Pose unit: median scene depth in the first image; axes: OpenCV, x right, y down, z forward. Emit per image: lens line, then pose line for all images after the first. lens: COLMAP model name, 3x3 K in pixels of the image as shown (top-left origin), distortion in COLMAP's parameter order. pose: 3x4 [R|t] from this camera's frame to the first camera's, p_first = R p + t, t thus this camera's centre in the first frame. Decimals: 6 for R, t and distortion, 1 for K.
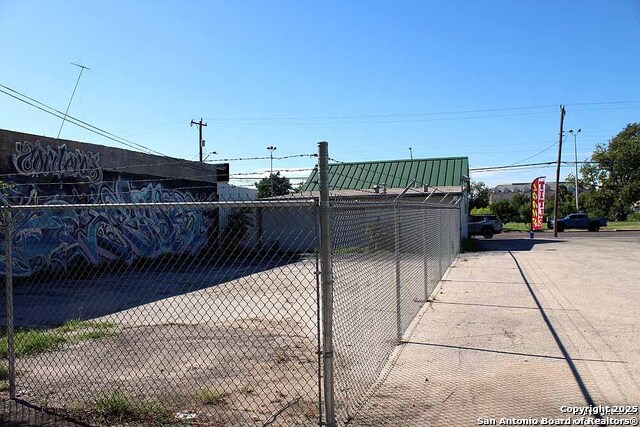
lens RADIAL K [[532.0, 0, 320.0], [0, 532.0, 213.5], [0, 0, 1]] dist [-0.174794, 0.157681]
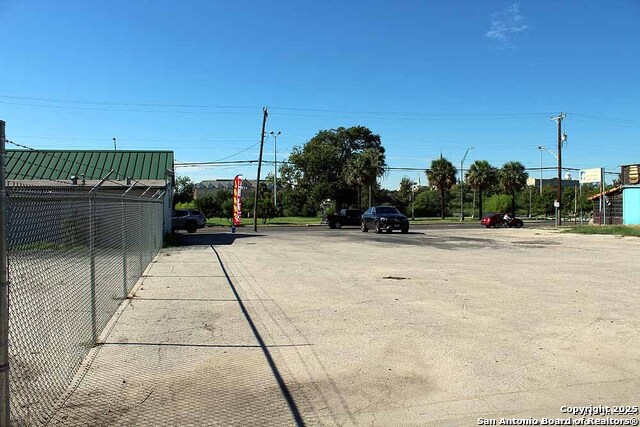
lens RADIAL K [[532.0, 0, 320.0], [0, 532.0, 213.5], [0, 0, 1]] dist [-0.174794, 0.157681]
pose [[0.853750, 0.011360, 0.520560, 0.005617], [-0.016778, 0.999843, 0.005697, 0.000344], [-0.520413, -0.013598, 0.853806, 0.004948]]
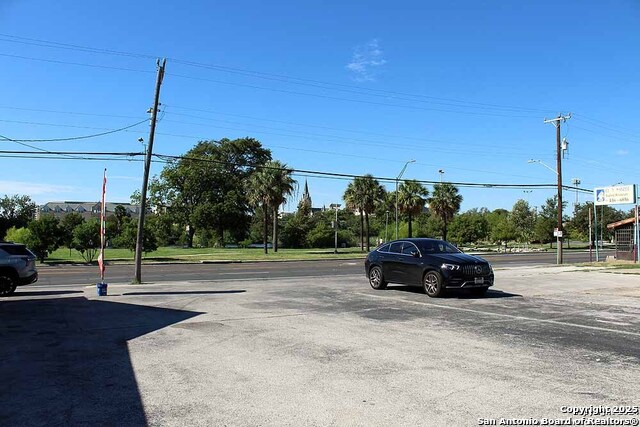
lens RADIAL K [[532.0, 0, 320.0], [0, 532.0, 213.5], [0, 0, 1]] dist [-0.174794, 0.157681]
pose [[0.684842, 0.049596, 0.727002, 0.374131], [-0.019256, 0.998564, -0.049983, -0.012786], [-0.728437, 0.020231, 0.684814, 1.007125]]
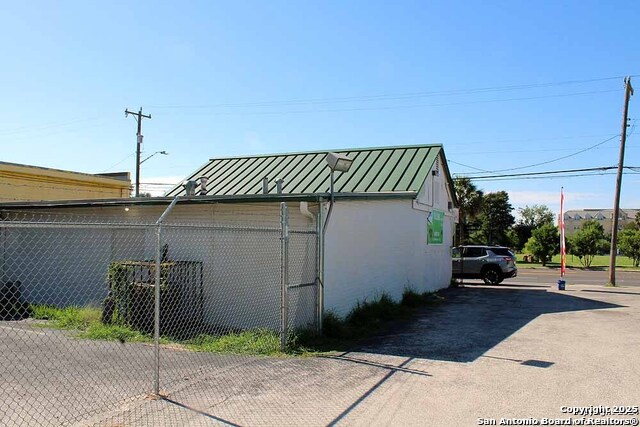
lens RADIAL K [[532.0, 0, 320.0], [0, 532.0, 213.5], [0, 0, 1]] dist [-0.174794, 0.157681]
pose [[0.991195, 0.032077, -0.128464, 0.397399], [-0.036979, 0.998669, -0.035953, -0.012943], [0.127140, 0.040387, 0.991062, 0.736597]]
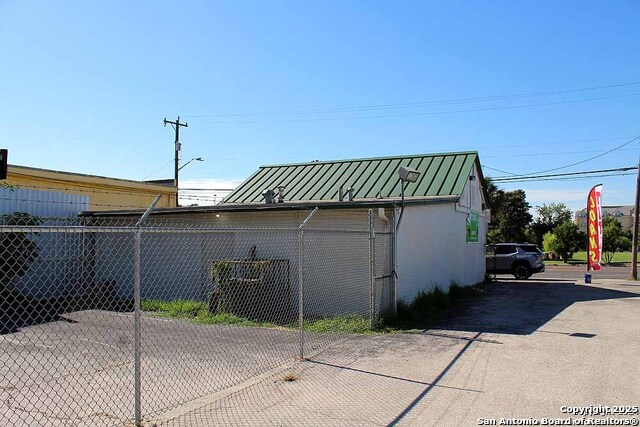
lens RADIAL K [[532.0, 0, 320.0], [0, 532.0, 213.5], [0, 0, 1]] dist [-0.174794, 0.157681]
pose [[0.987700, 0.017523, -0.155374, 0.341348], [-0.023526, 0.999043, -0.036885, -0.011247], [0.154578, 0.040086, 0.987167, 0.624359]]
